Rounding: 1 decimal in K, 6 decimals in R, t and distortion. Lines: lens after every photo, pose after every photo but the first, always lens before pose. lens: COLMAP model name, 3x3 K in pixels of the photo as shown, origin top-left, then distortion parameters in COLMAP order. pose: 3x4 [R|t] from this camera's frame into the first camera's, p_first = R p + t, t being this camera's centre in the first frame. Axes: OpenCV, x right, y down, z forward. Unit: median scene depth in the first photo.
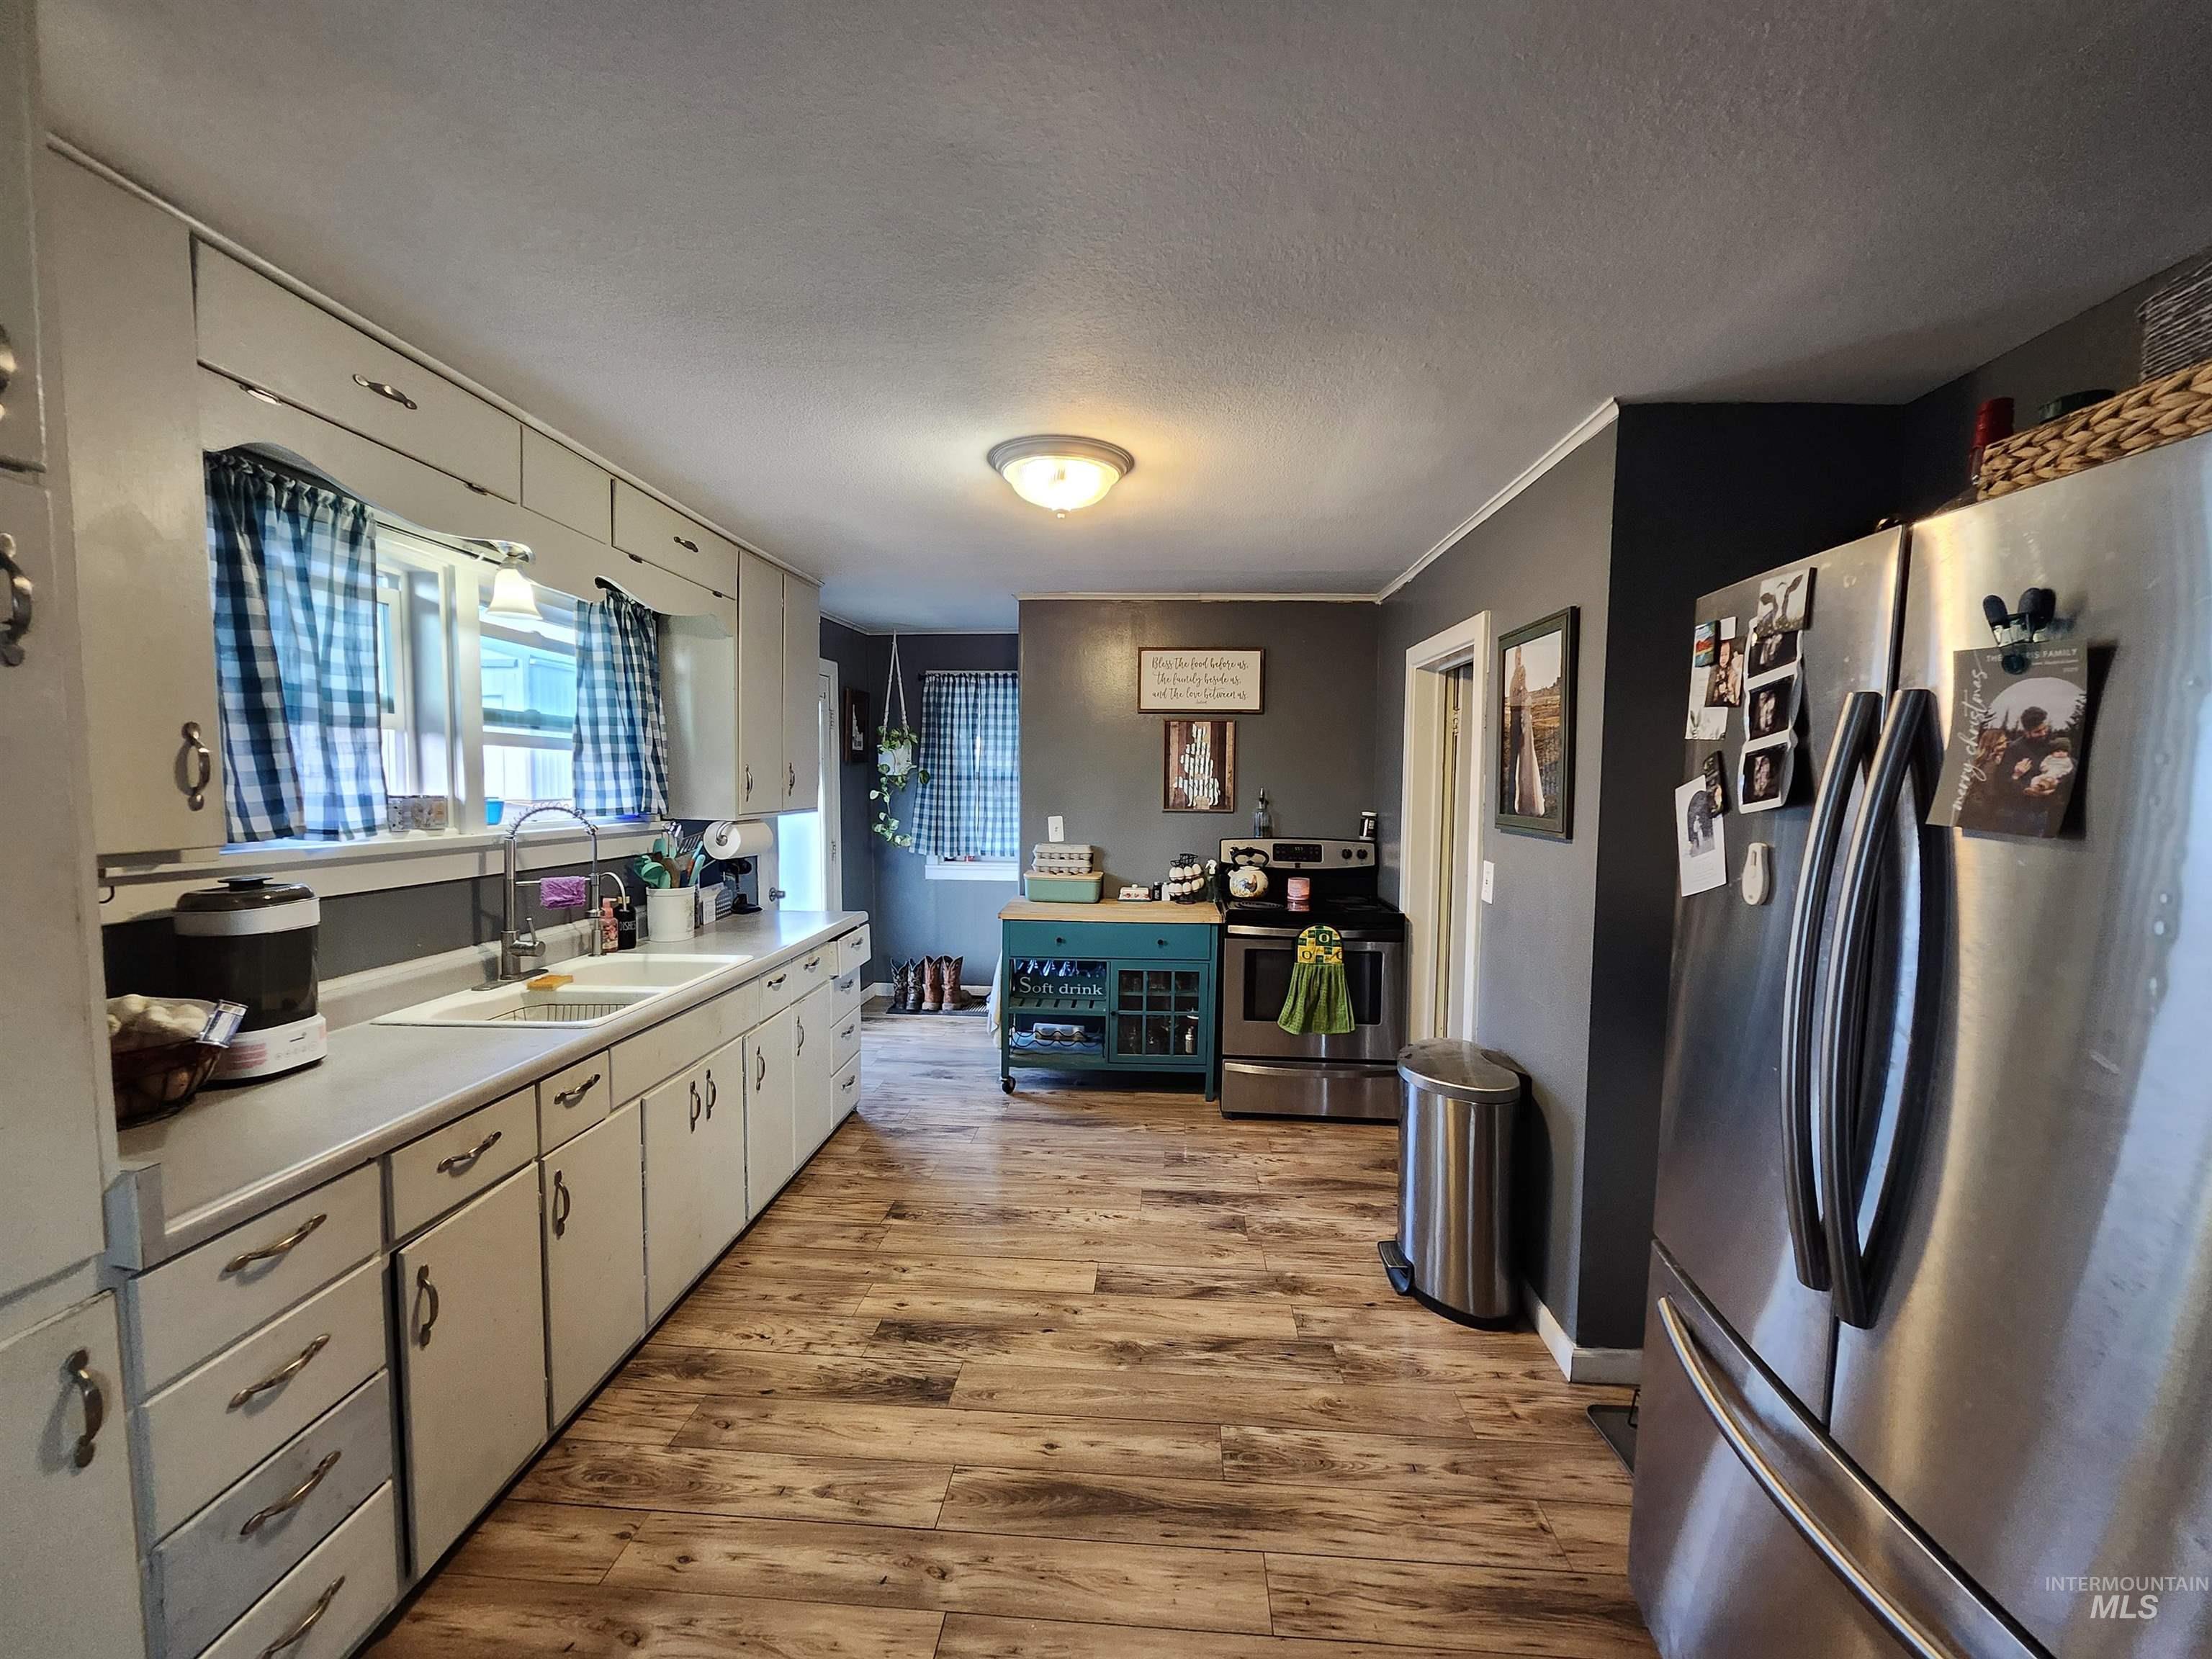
lens RADIAL K [[873.8, 0, 1118.2], [0, 873.8, 835.6], [0, 0, 1]] dist [-0.005286, 0.001326]
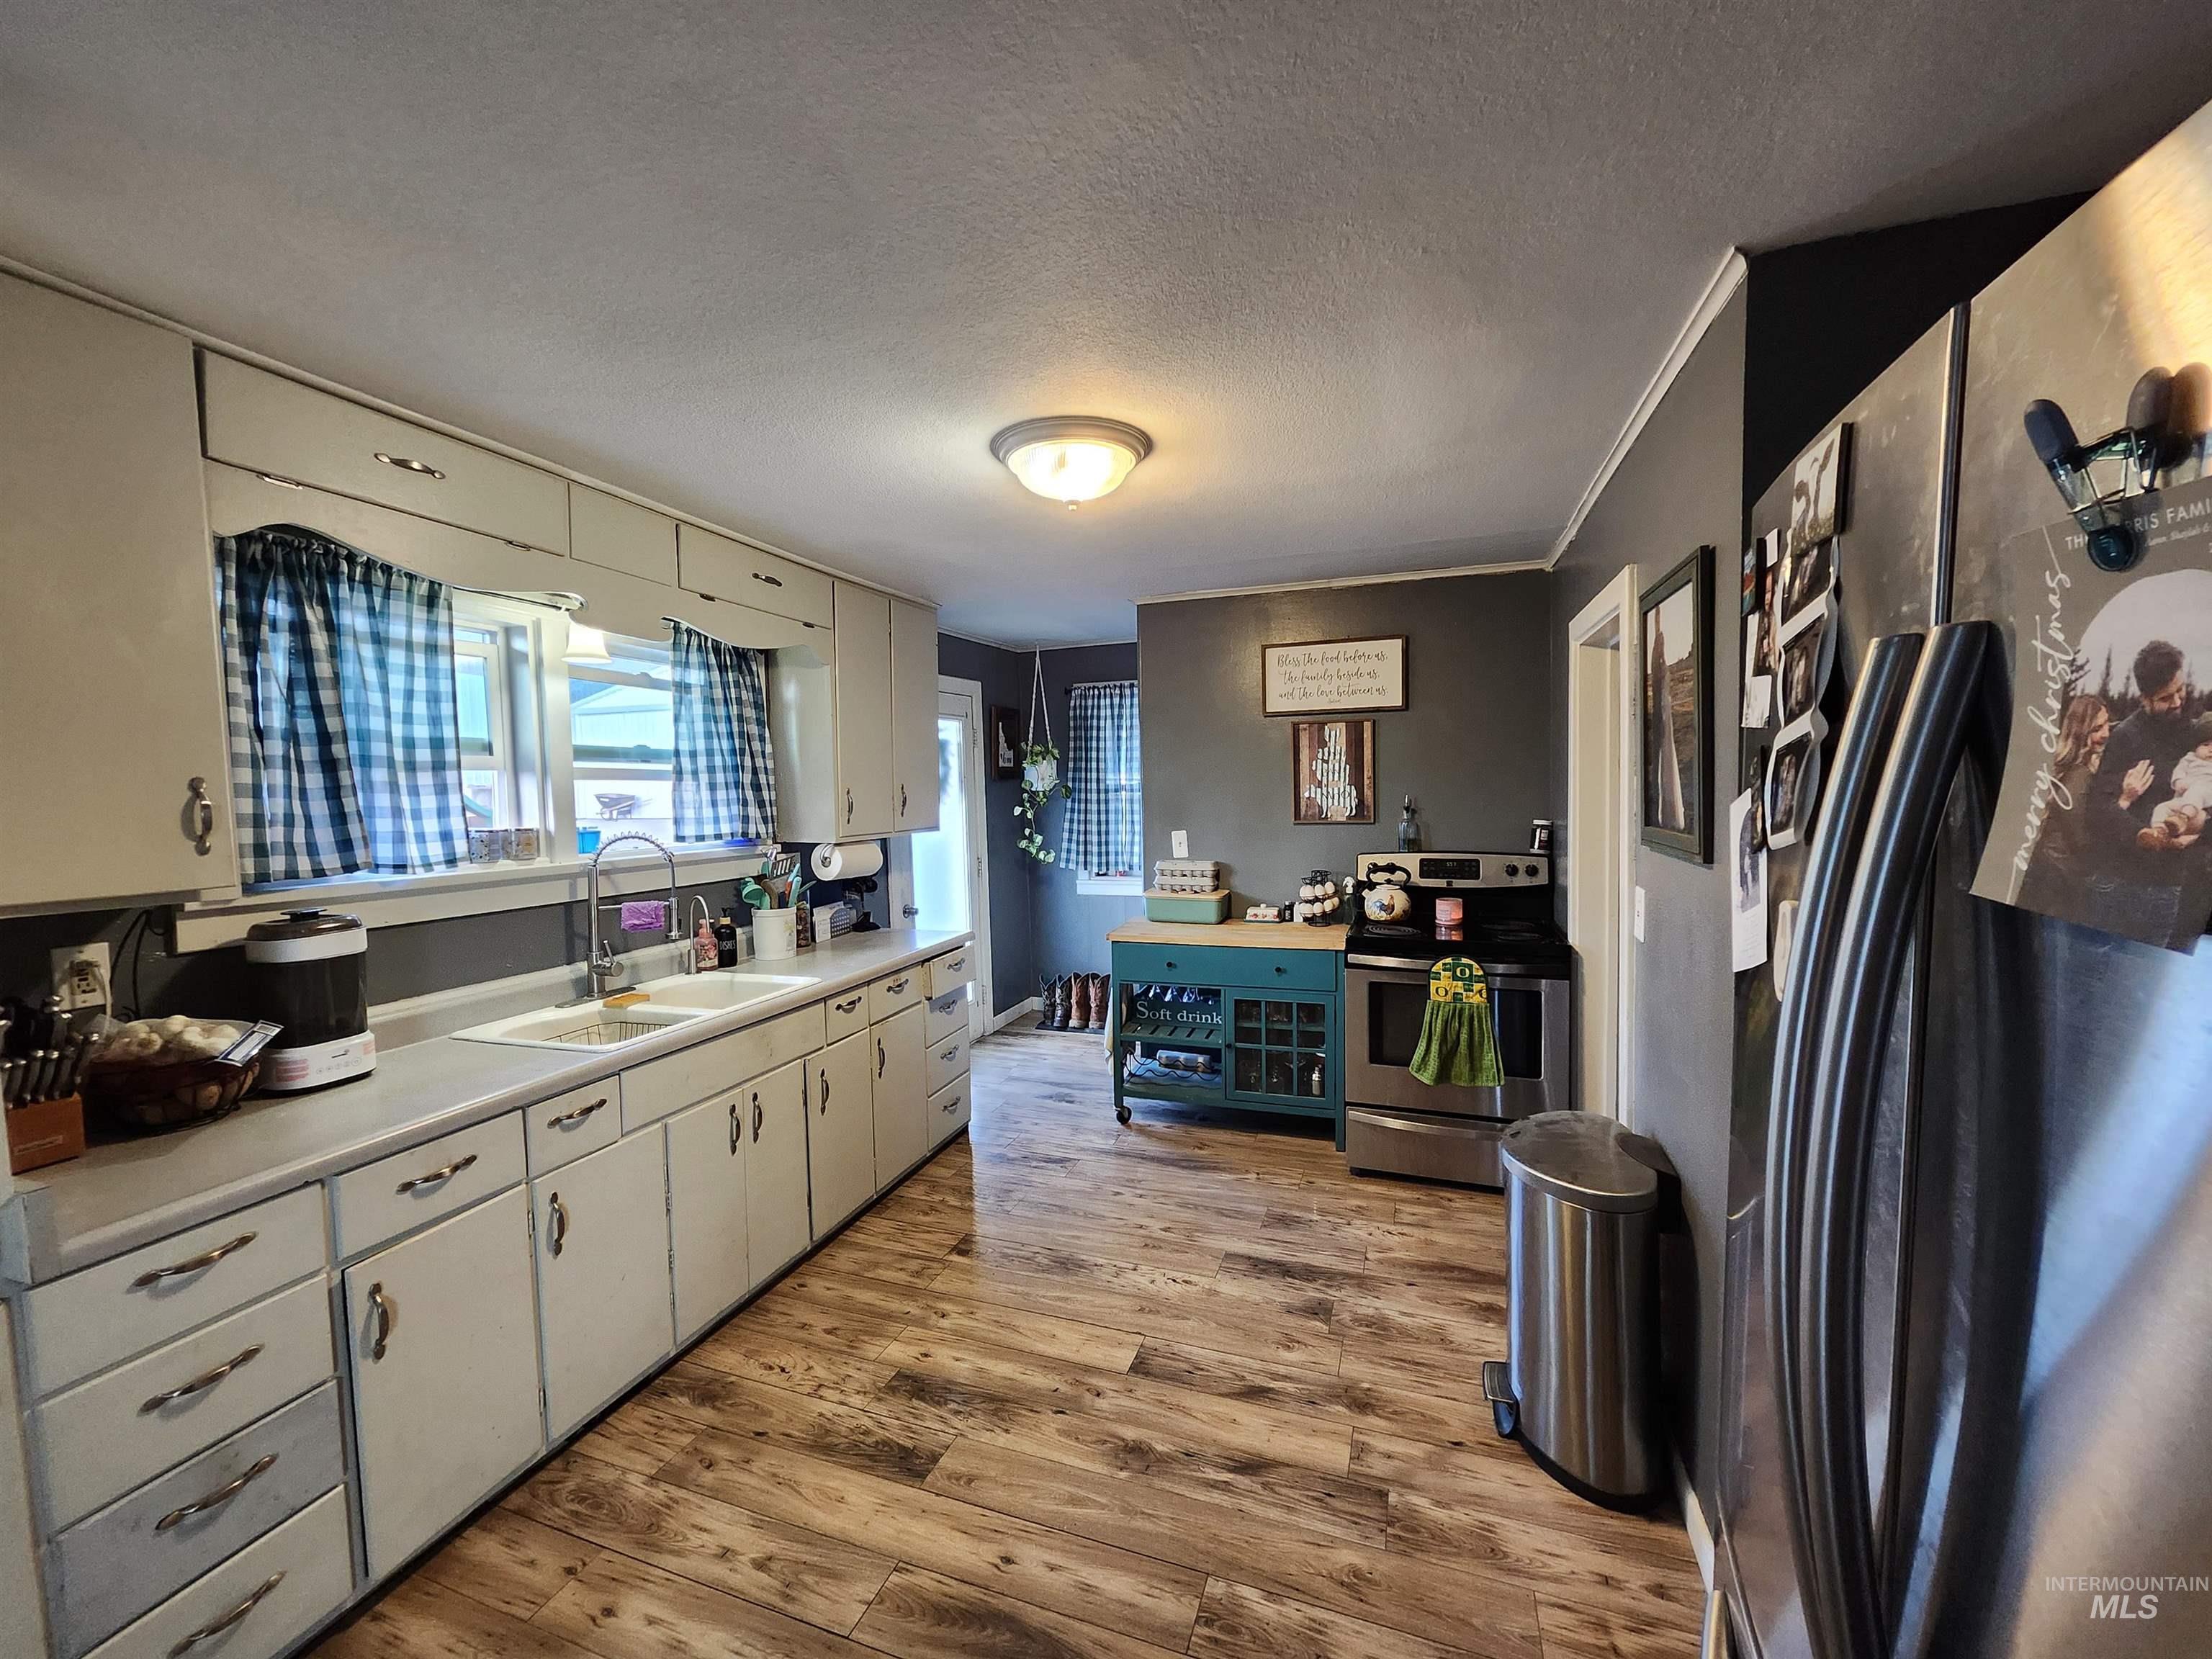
lens RADIAL K [[873.8, 0, 1104.0], [0, 873.8, 835.3], [0, 0, 1]] dist [-0.005286, 0.001326]
pose [[0.959646, -0.014249, -0.280848, 0.215318], [0.012115, 0.999883, -0.009332, -0.017346], [0.280949, 0.005552, 0.959707, 0.141073]]
